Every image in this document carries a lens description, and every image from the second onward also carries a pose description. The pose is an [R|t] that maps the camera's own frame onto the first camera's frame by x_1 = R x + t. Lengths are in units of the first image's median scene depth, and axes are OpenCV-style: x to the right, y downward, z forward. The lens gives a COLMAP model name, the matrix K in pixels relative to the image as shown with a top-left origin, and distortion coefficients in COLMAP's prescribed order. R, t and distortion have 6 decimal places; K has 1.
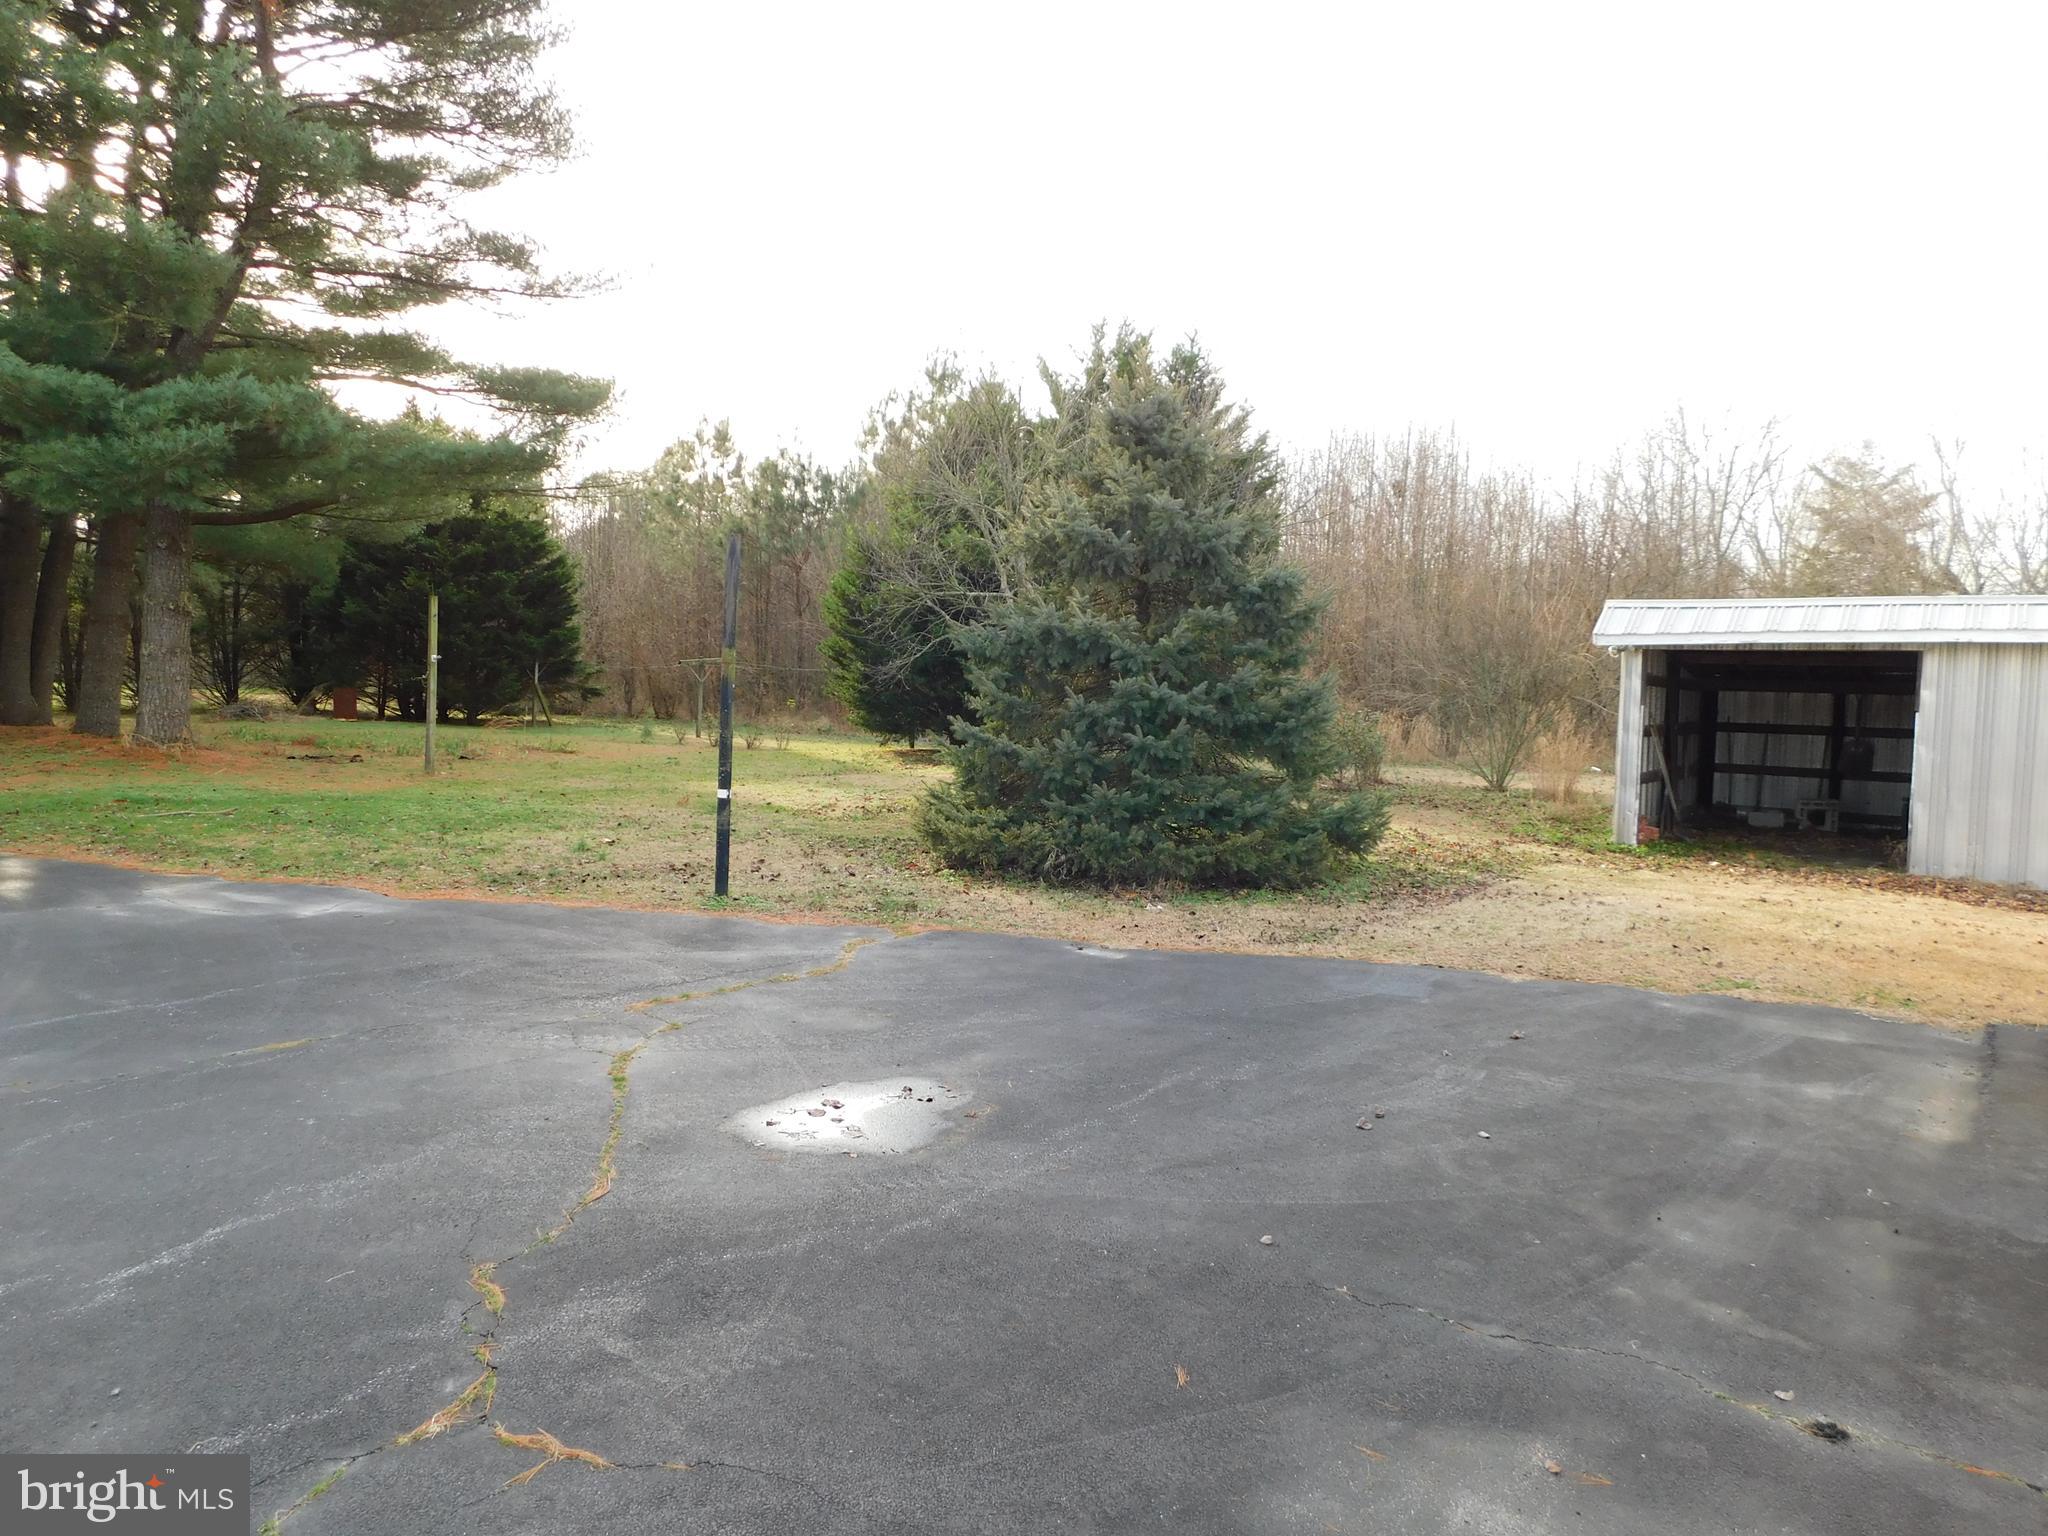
lens RADIAL K [[1354.1, 0, 1019.9], [0, 1354.1, 762.5], [0, 0, 1]] dist [-0.061213, 0.050922]
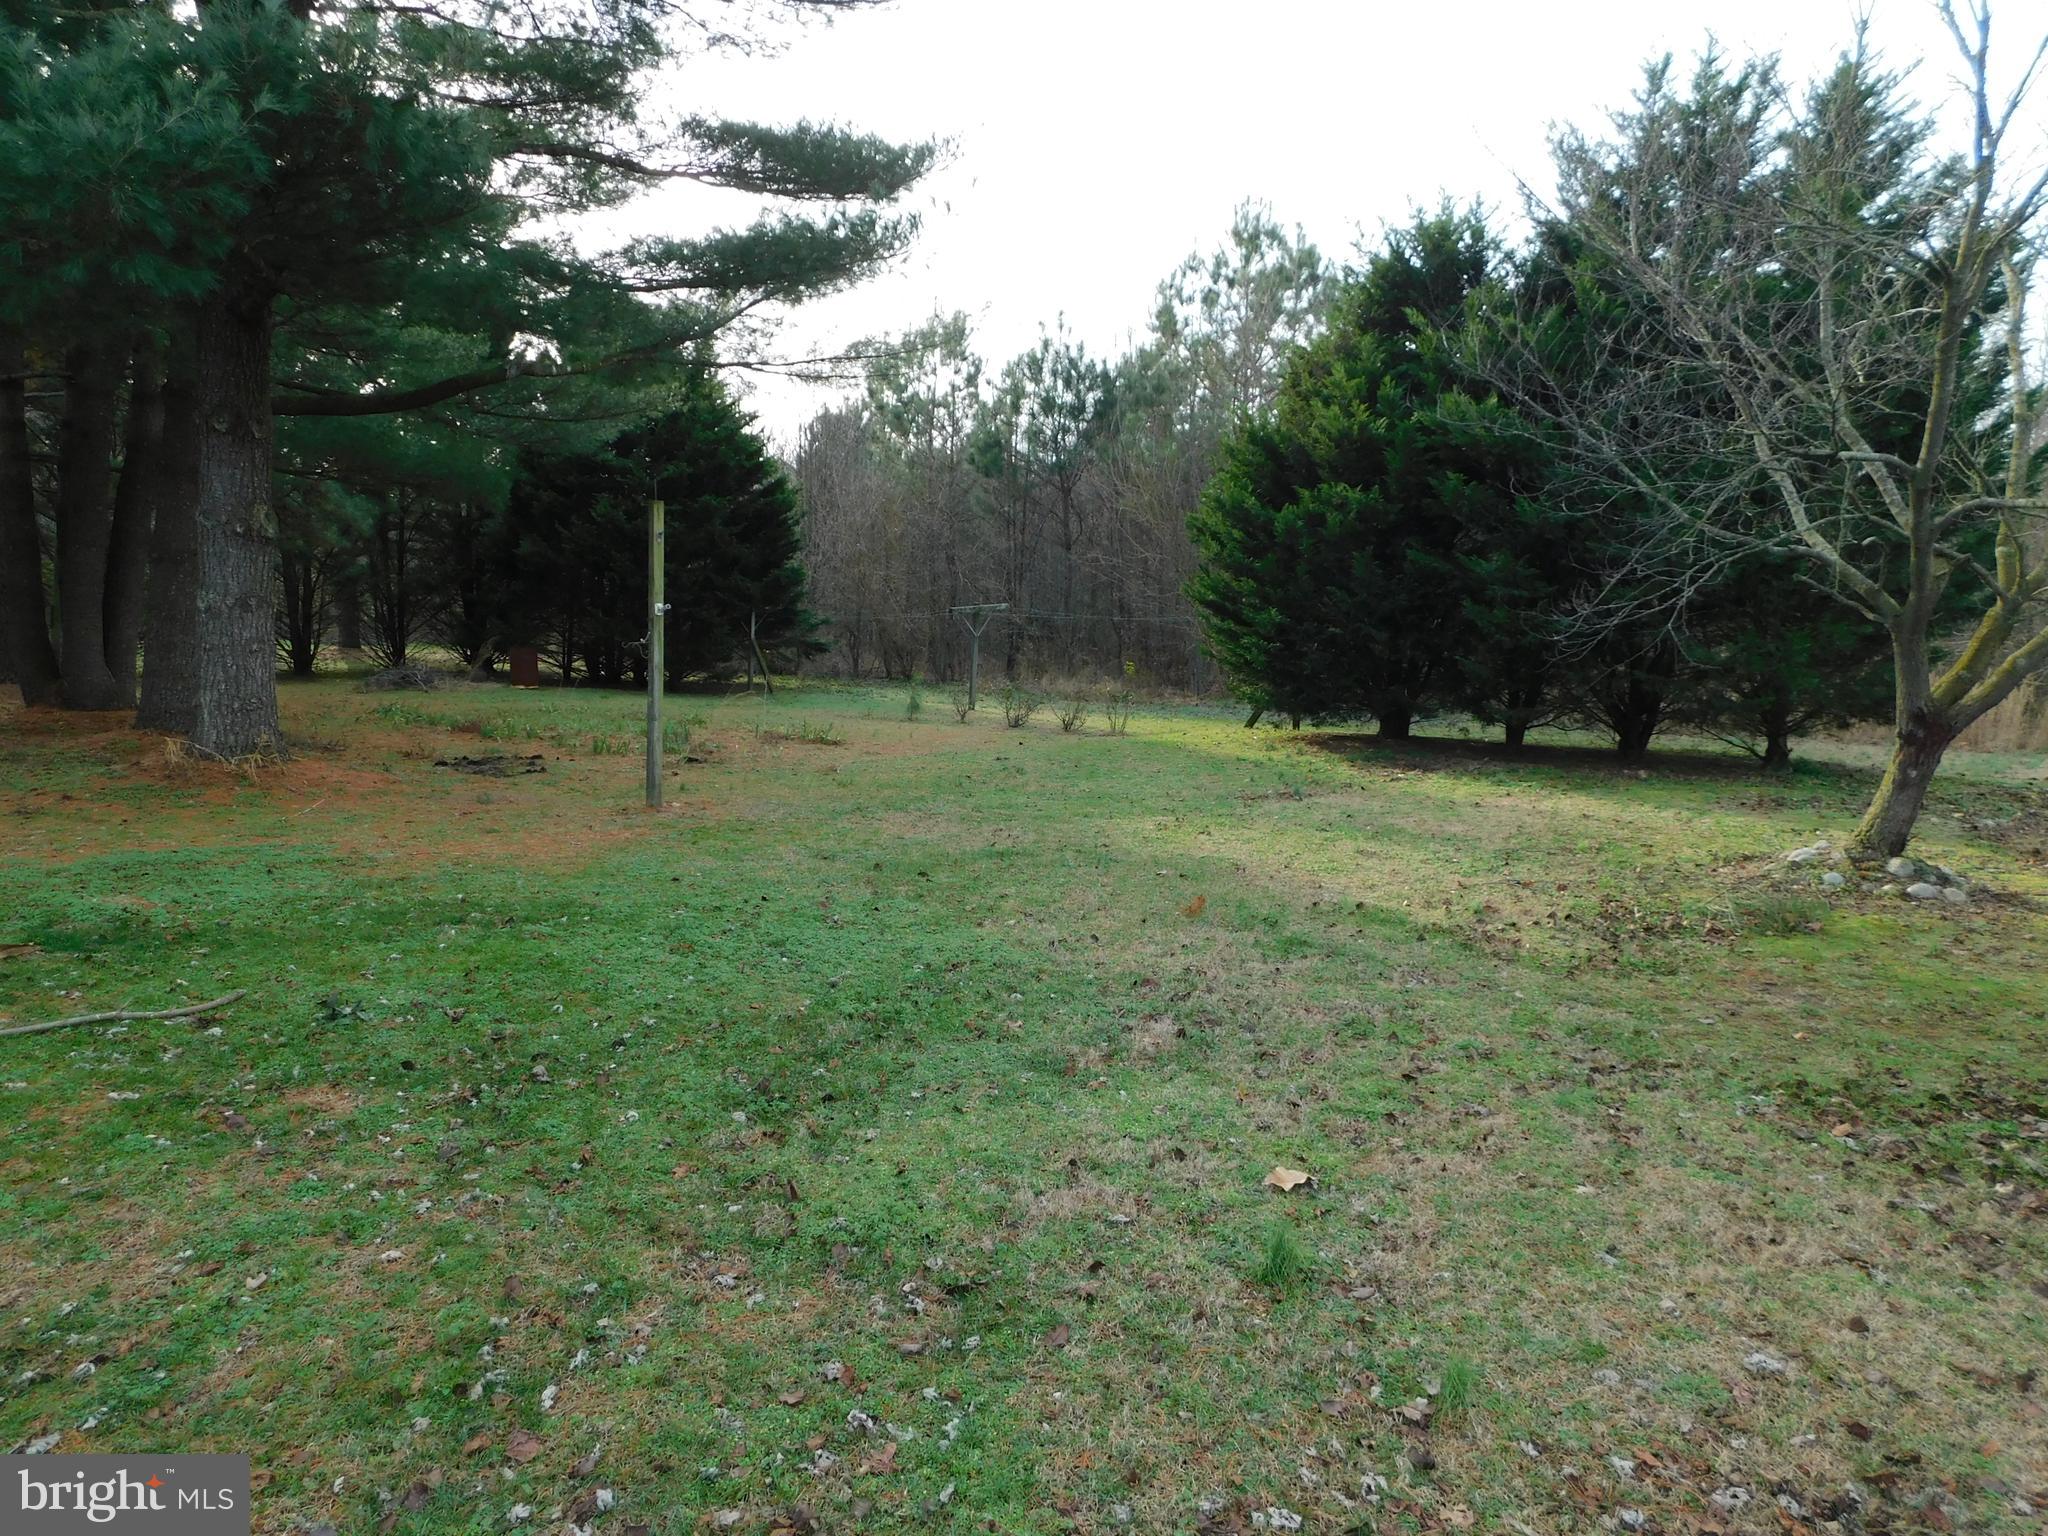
lens RADIAL K [[1354.1, 0, 1015.7], [0, 1354.1, 771.9], [0, 0, 1]] dist [-0.061213, 0.050922]
pose [[0.992744, 0.001495, -0.120242, -0.111154], [0.004197, 0.998882, 0.047078, -0.017406], [0.120178, -0.047241, 0.991628, 0.226938]]
